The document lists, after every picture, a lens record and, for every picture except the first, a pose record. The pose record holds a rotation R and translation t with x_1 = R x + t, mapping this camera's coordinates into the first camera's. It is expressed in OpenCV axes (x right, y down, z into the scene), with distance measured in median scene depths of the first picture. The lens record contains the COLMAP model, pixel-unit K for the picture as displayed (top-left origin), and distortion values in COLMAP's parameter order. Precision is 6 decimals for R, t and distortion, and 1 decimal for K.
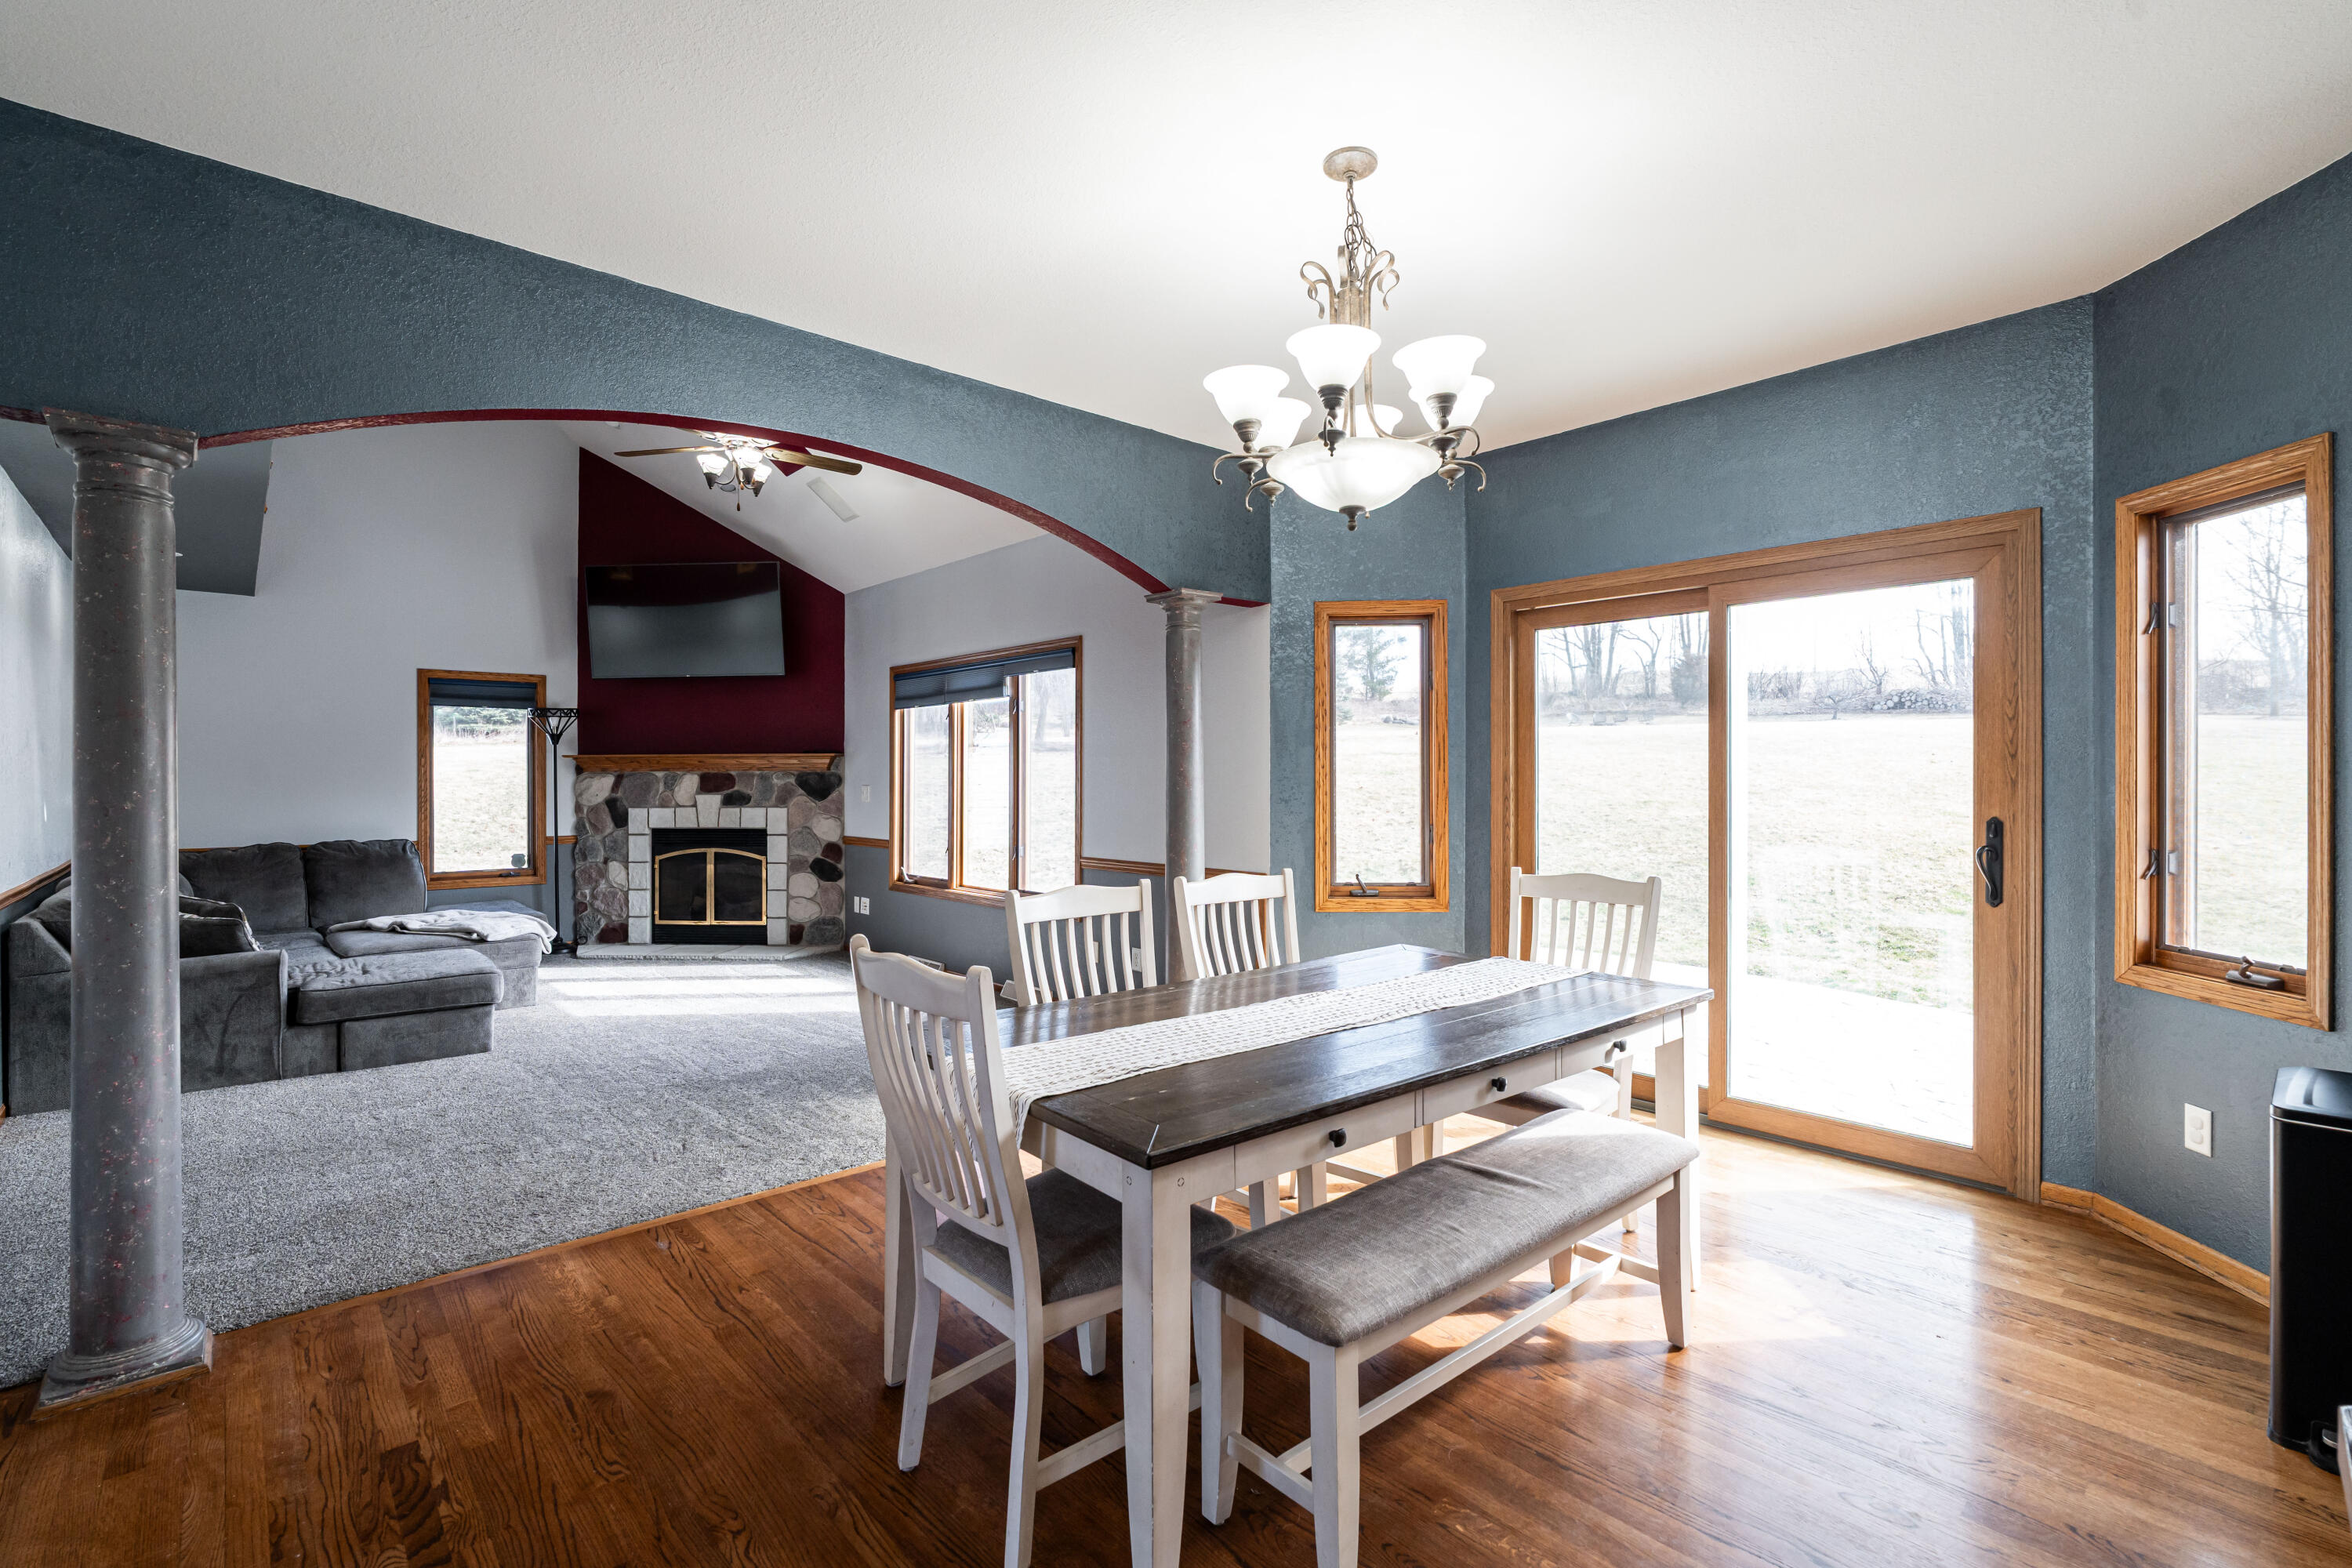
lens RADIAL K [[1073.0, 0, 1186.3], [0, 1073.0, 779.1], [0, 0, 1]] dist [0.000521, 0.000440]
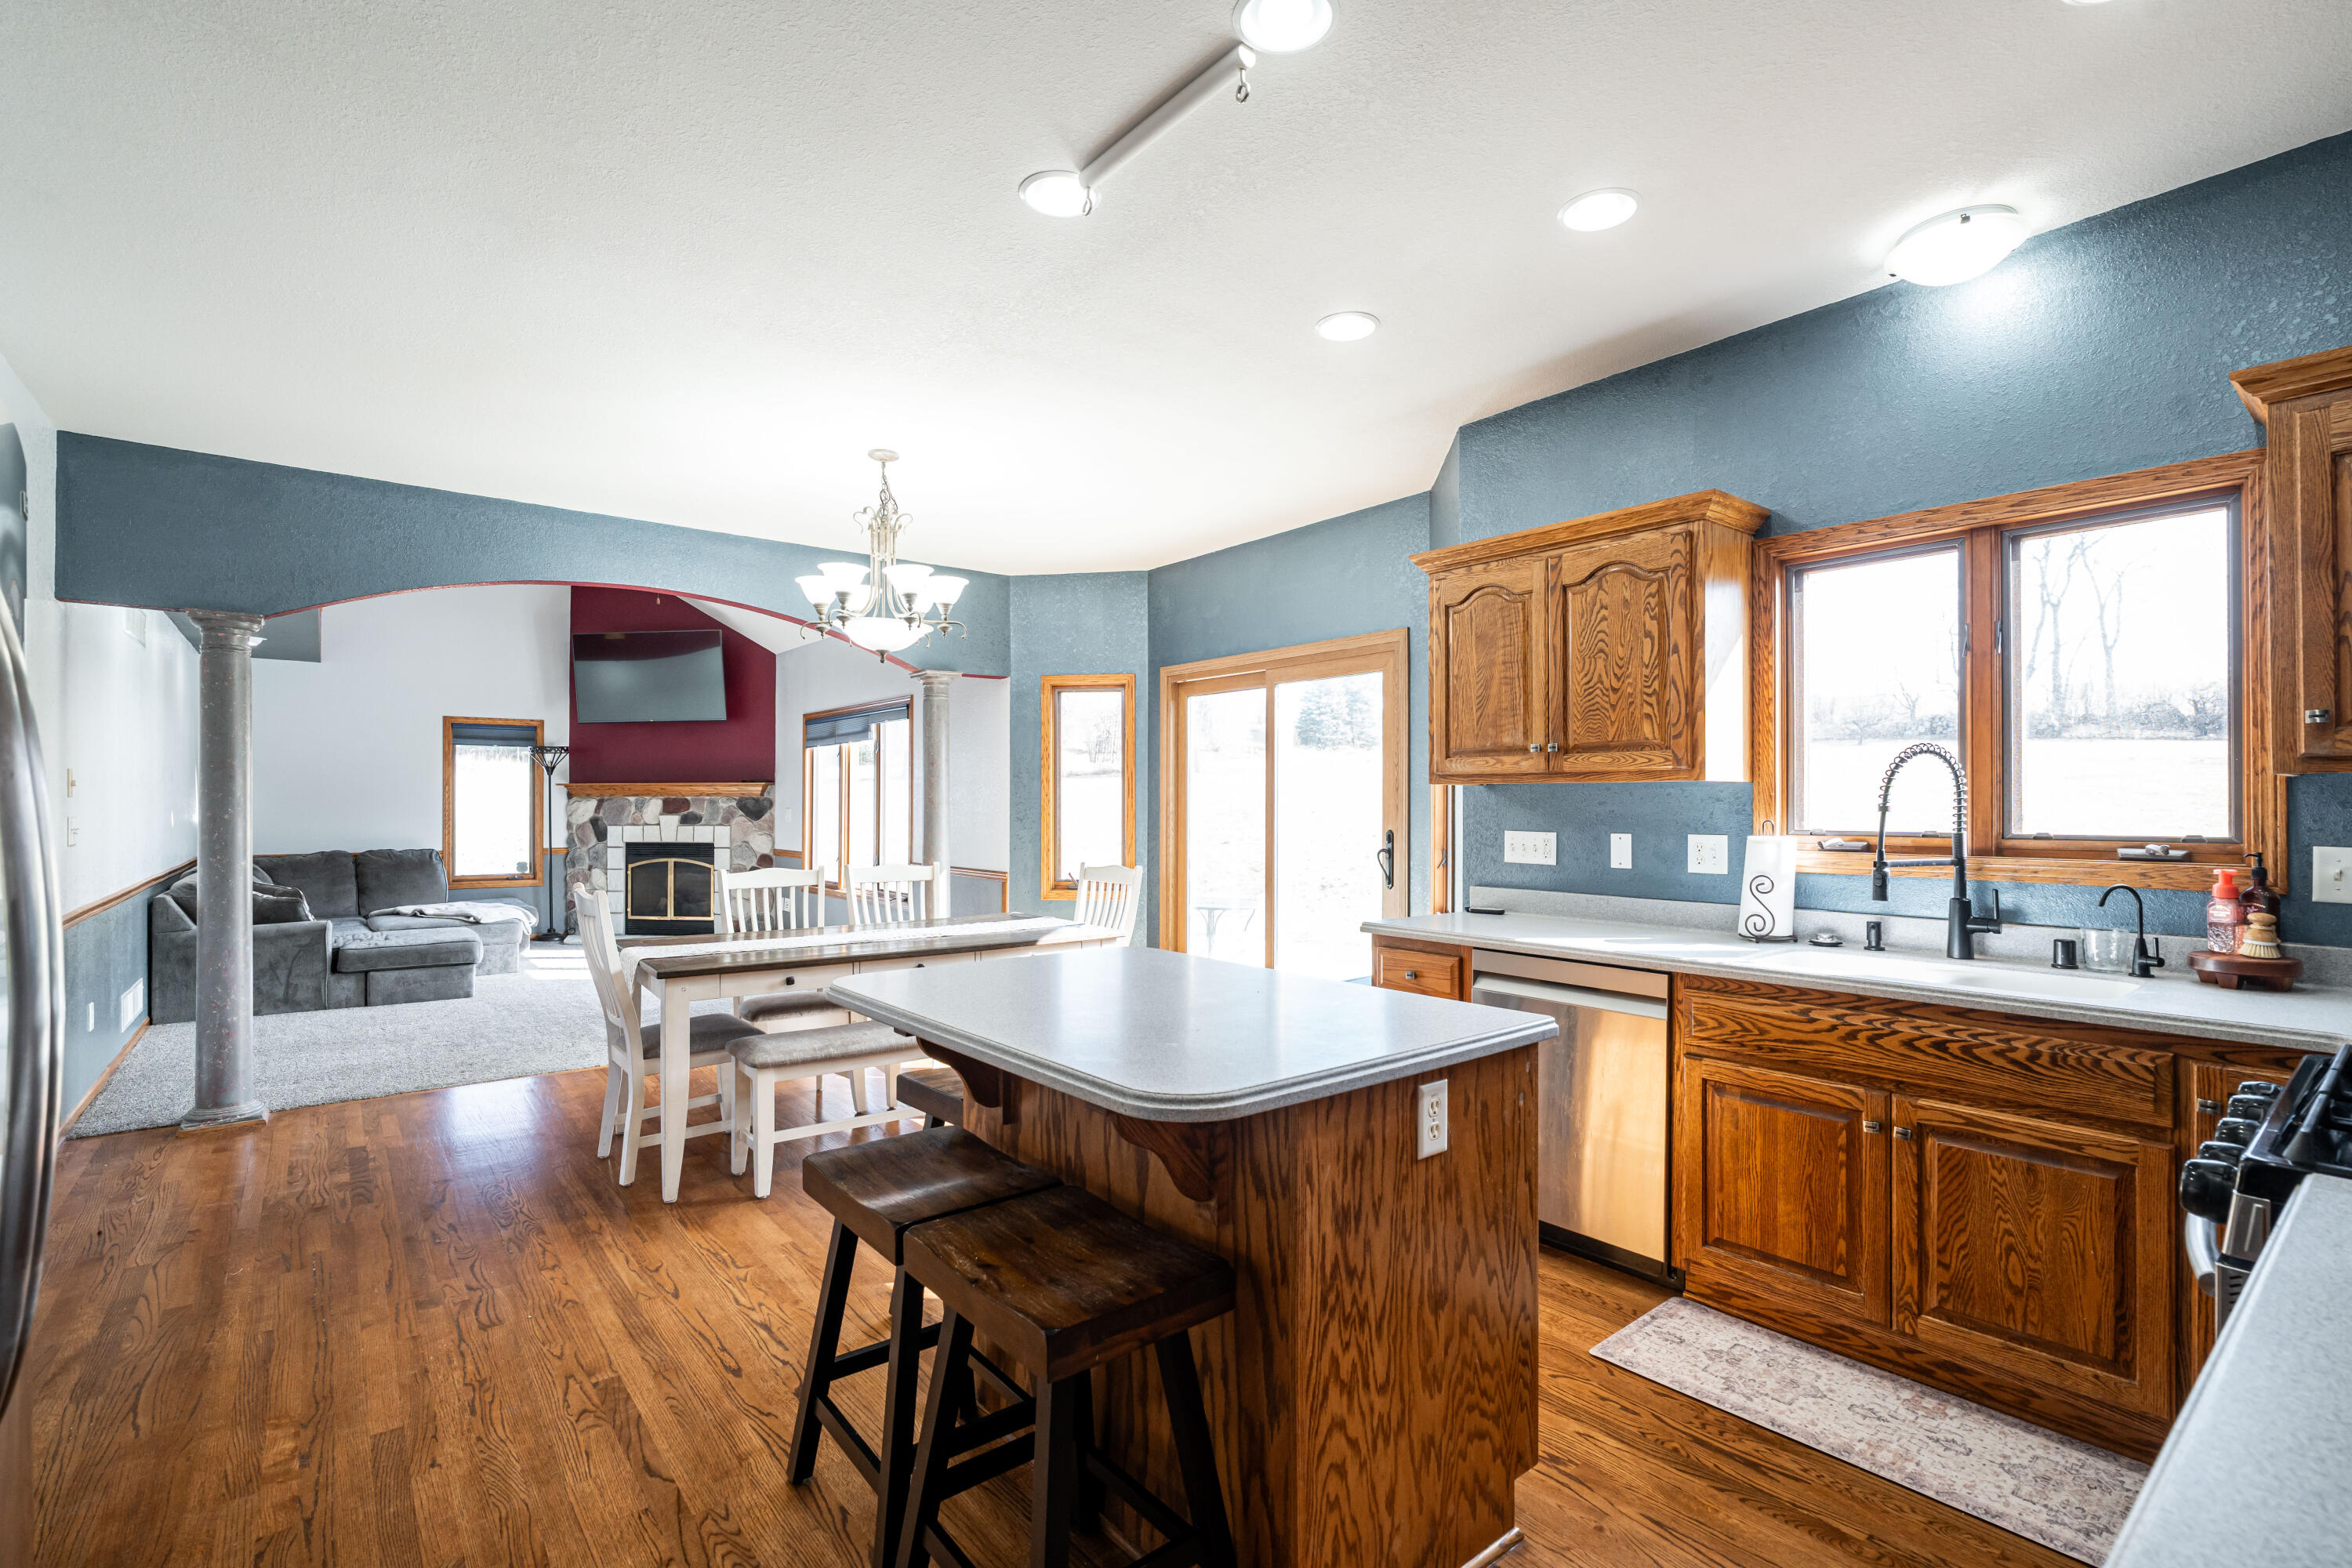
lens RADIAL K [[1073.0, 0, 1170.5], [0, 1073.0, 797.3], [0, 0, 1]] dist [0.000521, 0.000440]
pose [[0.998258, 0.001620, -0.058974, 0.257182], [-0.001968, 0.999981, -0.005842, -0.000372], [0.058964, 0.005948, 0.998242, -0.258466]]
